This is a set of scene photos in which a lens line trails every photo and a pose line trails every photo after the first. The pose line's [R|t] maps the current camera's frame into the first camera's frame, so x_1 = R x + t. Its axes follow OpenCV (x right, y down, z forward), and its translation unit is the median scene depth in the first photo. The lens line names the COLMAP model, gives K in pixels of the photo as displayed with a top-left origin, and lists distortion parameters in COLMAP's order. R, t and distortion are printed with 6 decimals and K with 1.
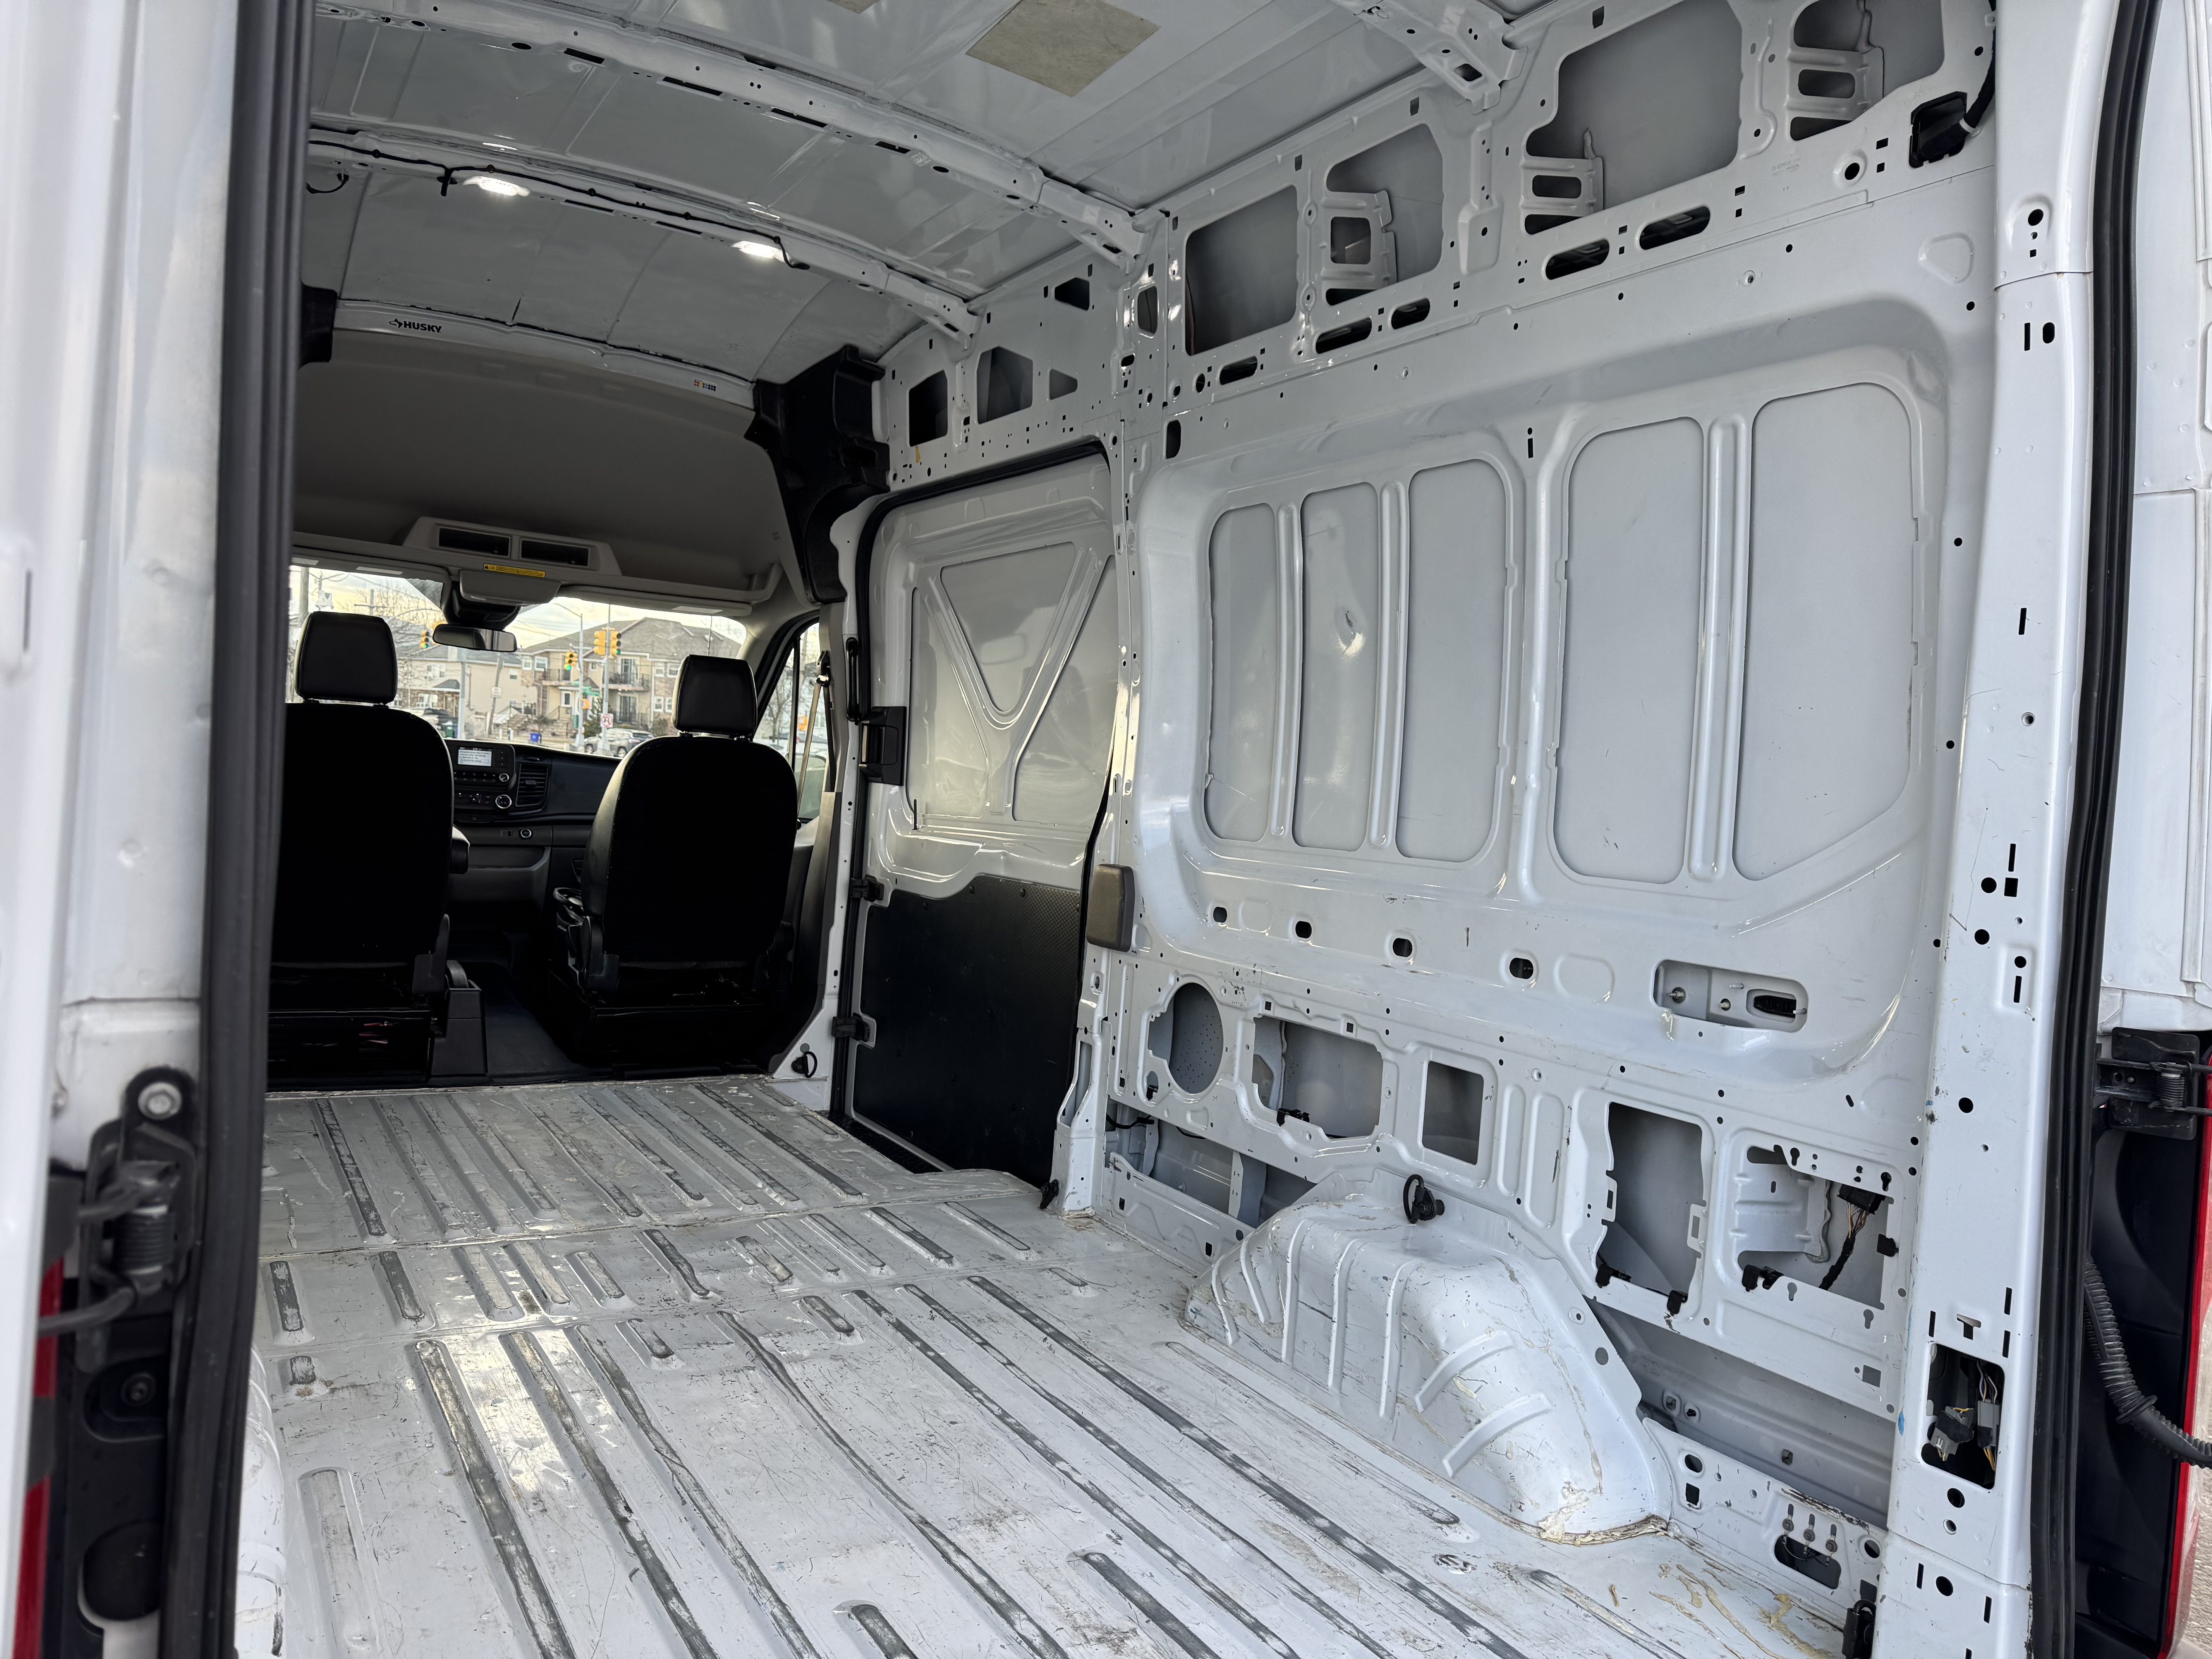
lens RADIAL K [[1558.3, 0, 1108.3], [0, 1558.3, 819.4], [0, 0, 1]] dist [0.005904, -0.003276]
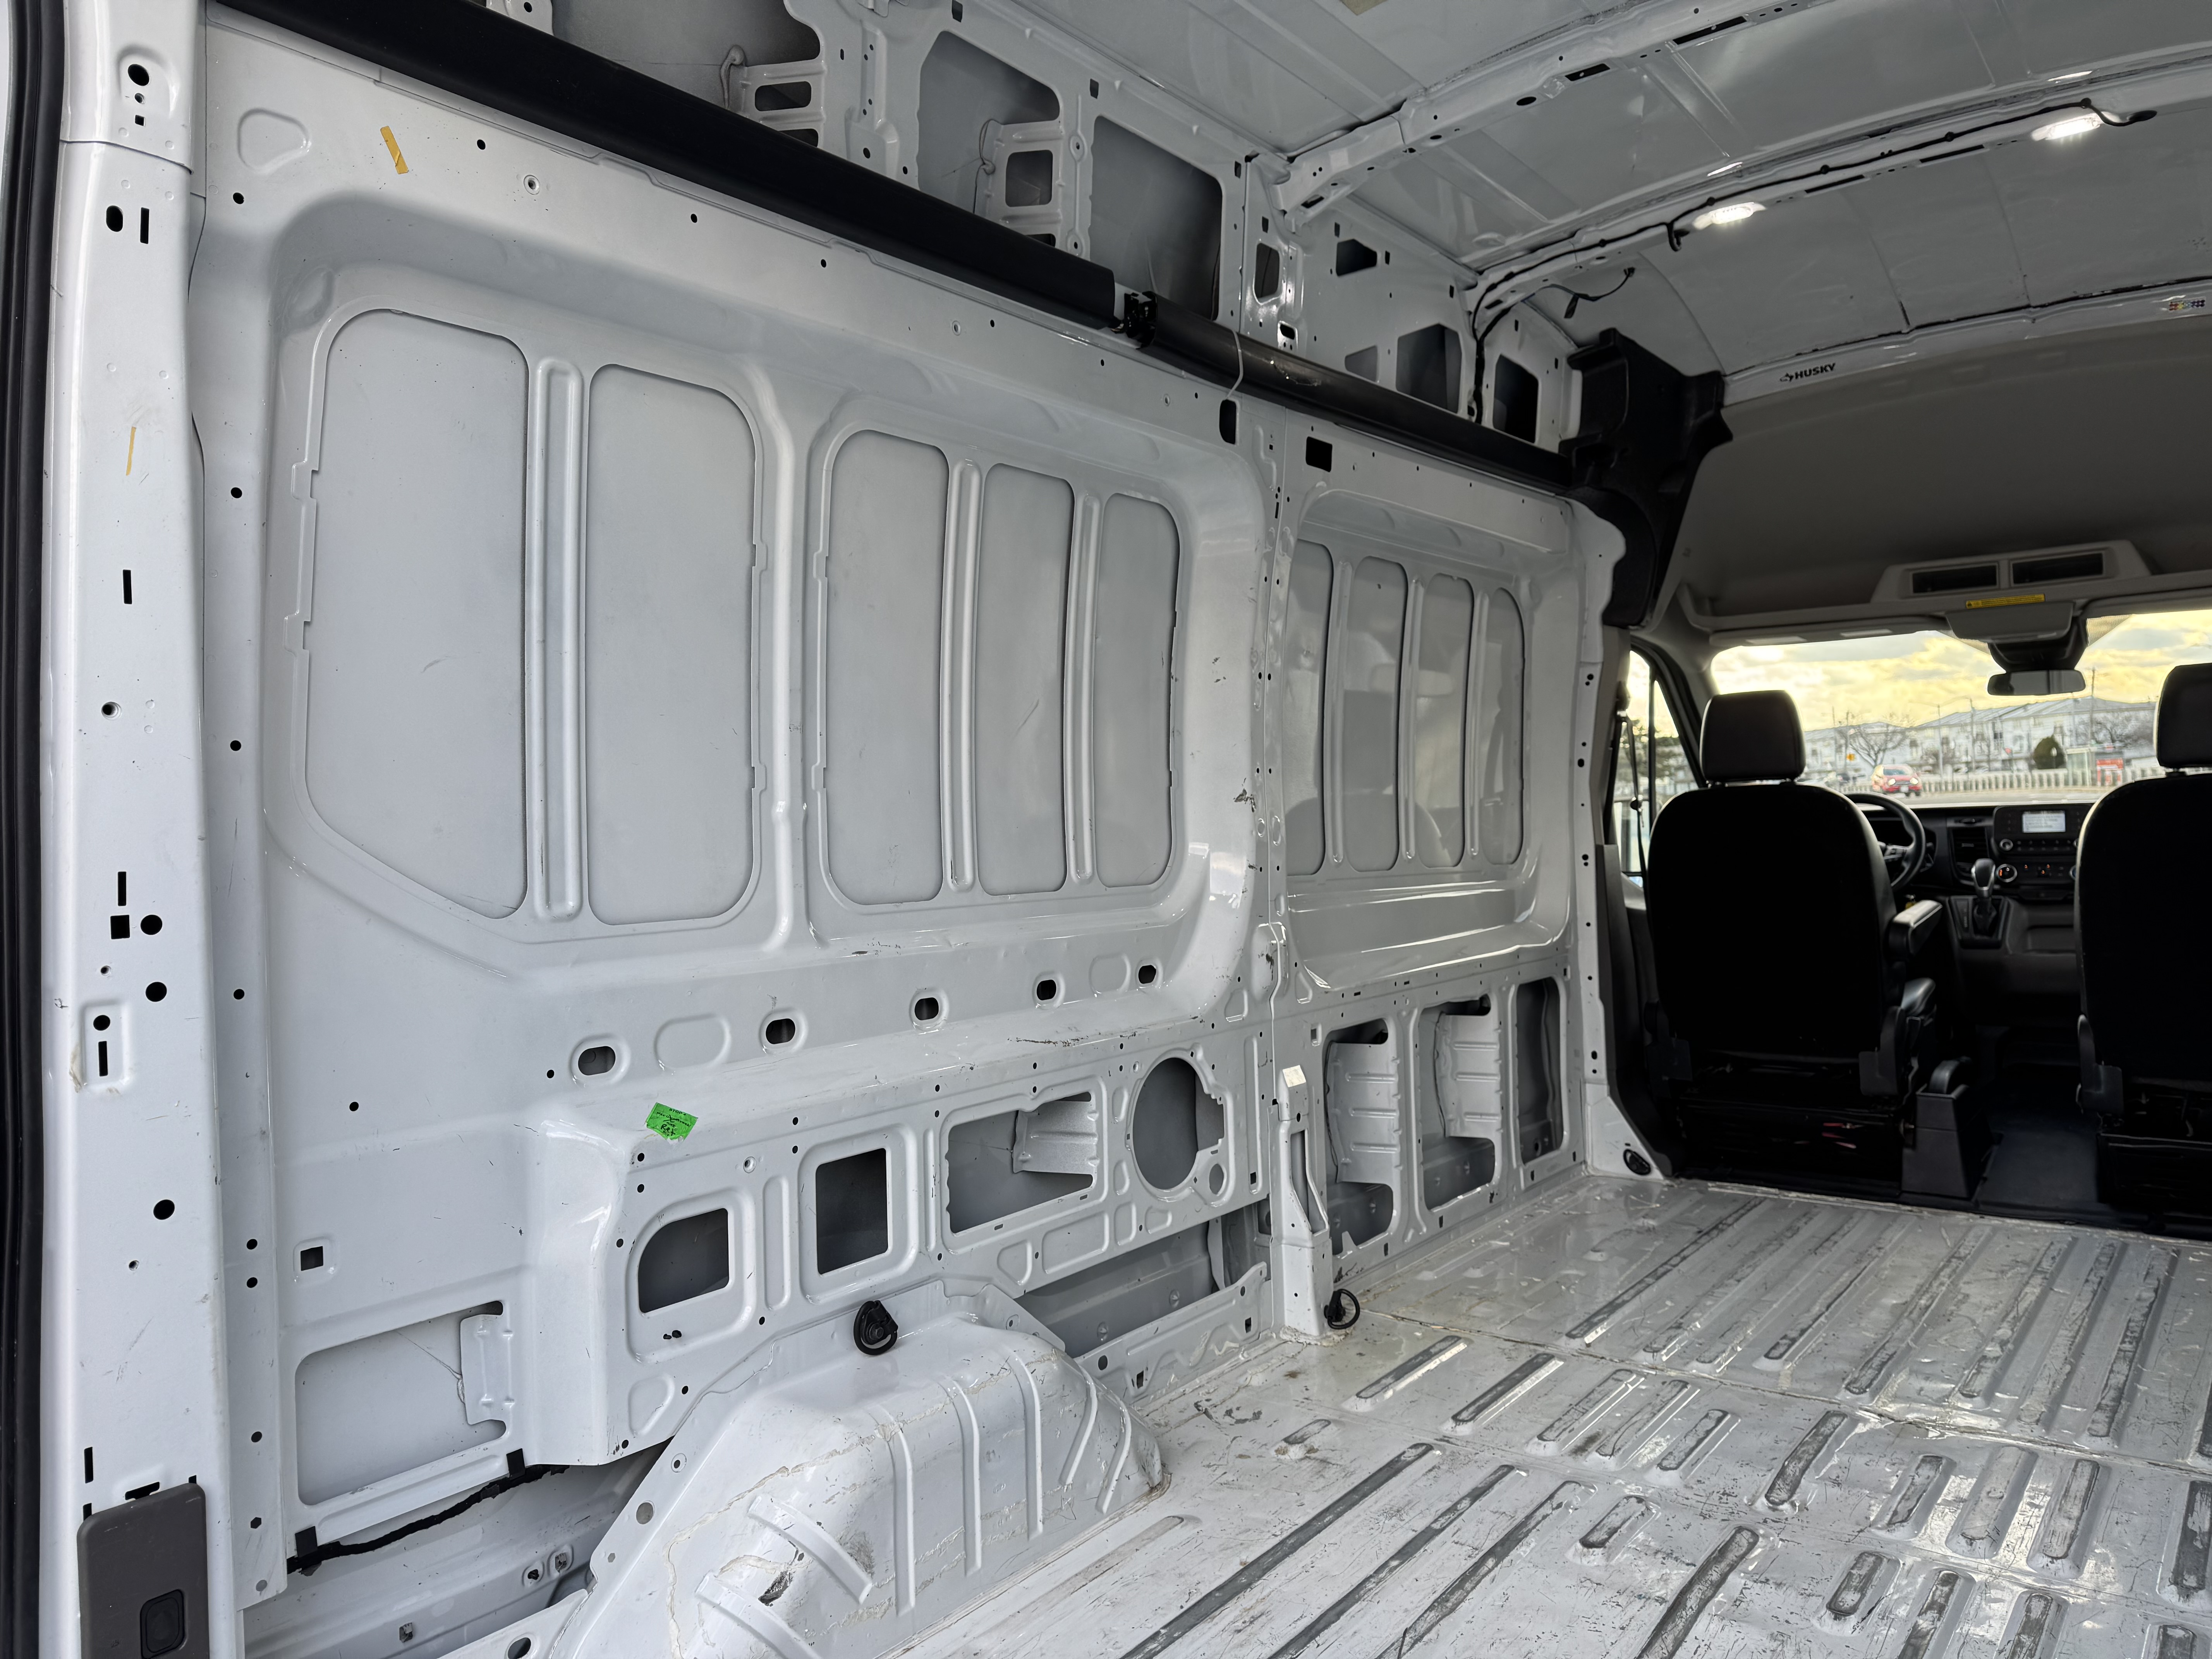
lens RADIAL K [[1568.6, 0, 1107.5], [0, 1568.6, 791.6], [0, 0, 1]] dist [0.007126, 0.002174]
pose [[0.355138, -0.098632, -0.929596, 0.301964], [0.032276, 0.995119, -0.093254, 0.009779], [0.934256, 0.003114, 0.356588, 0.315402]]
